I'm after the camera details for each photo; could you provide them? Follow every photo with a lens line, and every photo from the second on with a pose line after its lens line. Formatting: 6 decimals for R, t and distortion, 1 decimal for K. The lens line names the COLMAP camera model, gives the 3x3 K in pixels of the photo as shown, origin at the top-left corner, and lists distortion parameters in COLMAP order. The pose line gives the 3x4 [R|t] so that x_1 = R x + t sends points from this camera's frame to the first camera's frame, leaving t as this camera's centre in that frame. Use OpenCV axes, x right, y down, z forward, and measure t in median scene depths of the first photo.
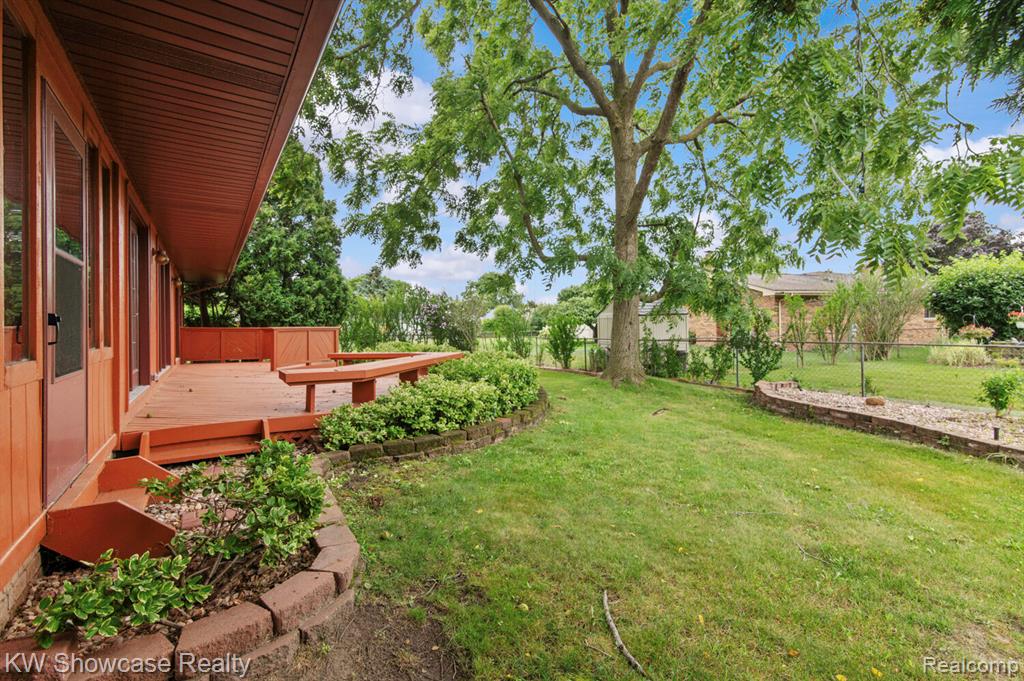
lens RADIAL K [[466.3, 0, 515.1], [0, 466.3, 337.2], [0, 0, 1]] dist [0.010614, -0.000388]
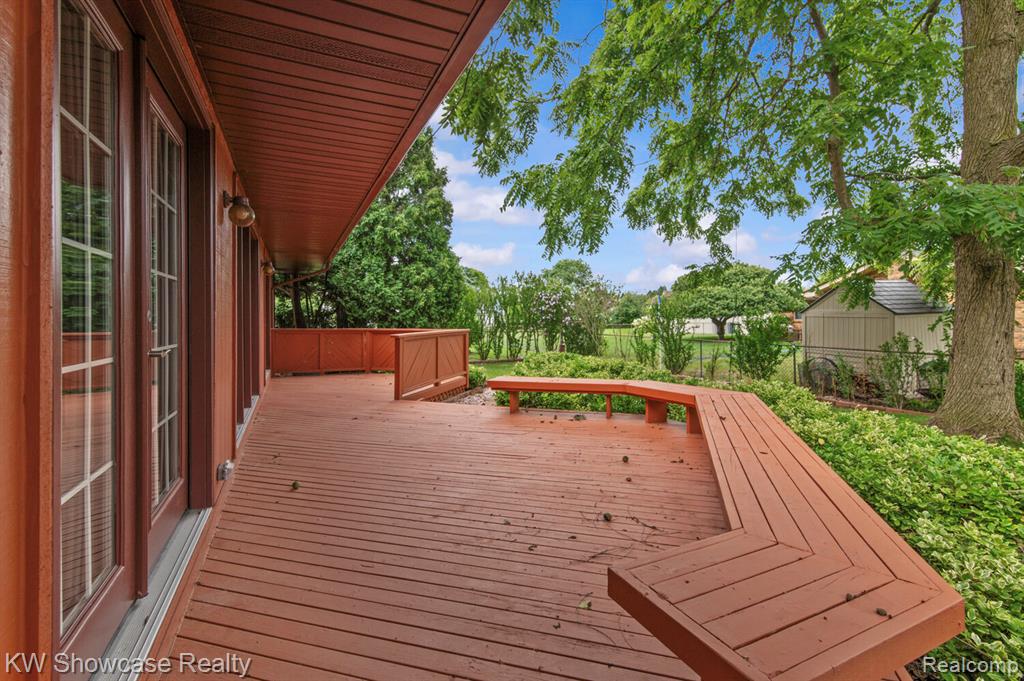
lens RADIAL K [[466.3, 0, 511.5], [0, 466.3, 331.7], [0, 0, 1]] dist [0.010614, -0.000388]
pose [[0.989878, 0.012977, -0.141326, -0.169793], [-0.011393, 0.999863, 0.012014, -0.023718], [0.141462, -0.010282, 0.989890, 0.232869]]
